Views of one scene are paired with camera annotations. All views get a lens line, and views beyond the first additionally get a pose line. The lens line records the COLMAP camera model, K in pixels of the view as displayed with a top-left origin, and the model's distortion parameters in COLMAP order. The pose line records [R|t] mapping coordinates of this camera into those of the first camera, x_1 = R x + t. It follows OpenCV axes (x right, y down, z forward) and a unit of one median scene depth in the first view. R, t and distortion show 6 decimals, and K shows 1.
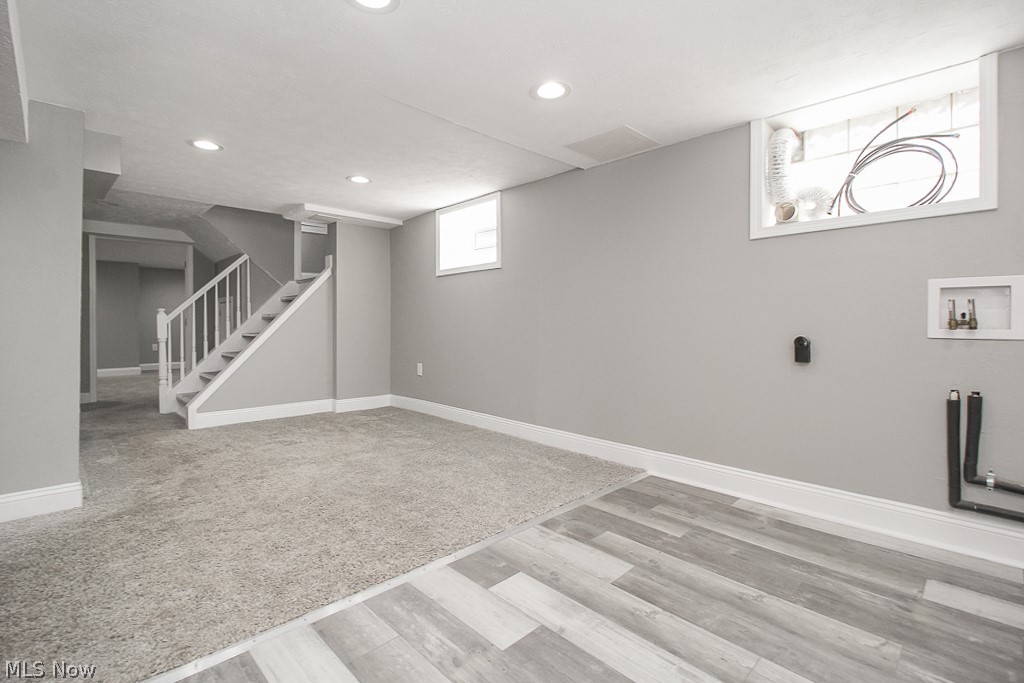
lens RADIAL K [[479.8, 0, 509.6], [0, 479.8, 316.8], [0, 0, 1]] dist [-0.002374, -0.000521]
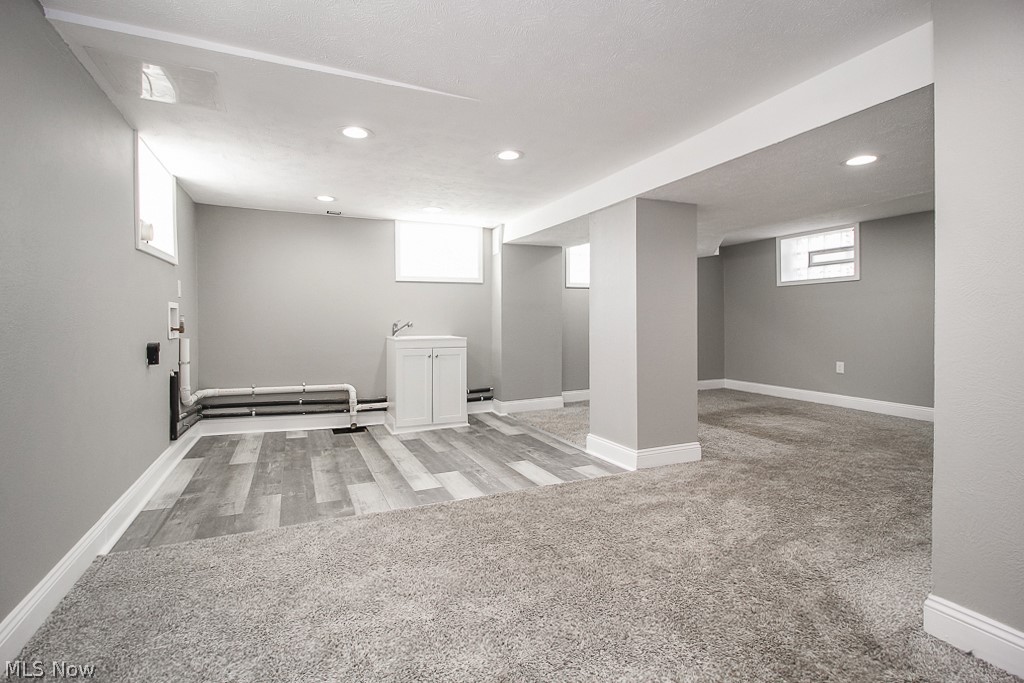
lens RADIAL K [[479.8, 0, 509.6], [0, 479.8, 316.8], [0, 0, 1]] dist [-0.002374, -0.000521]
pose [[-0.937292, 0.009224, 0.348424, -0.689648], [0.004311, 0.999880, -0.014874, -0.000843], [-0.348519, -0.012439, -0.937219, 2.013933]]
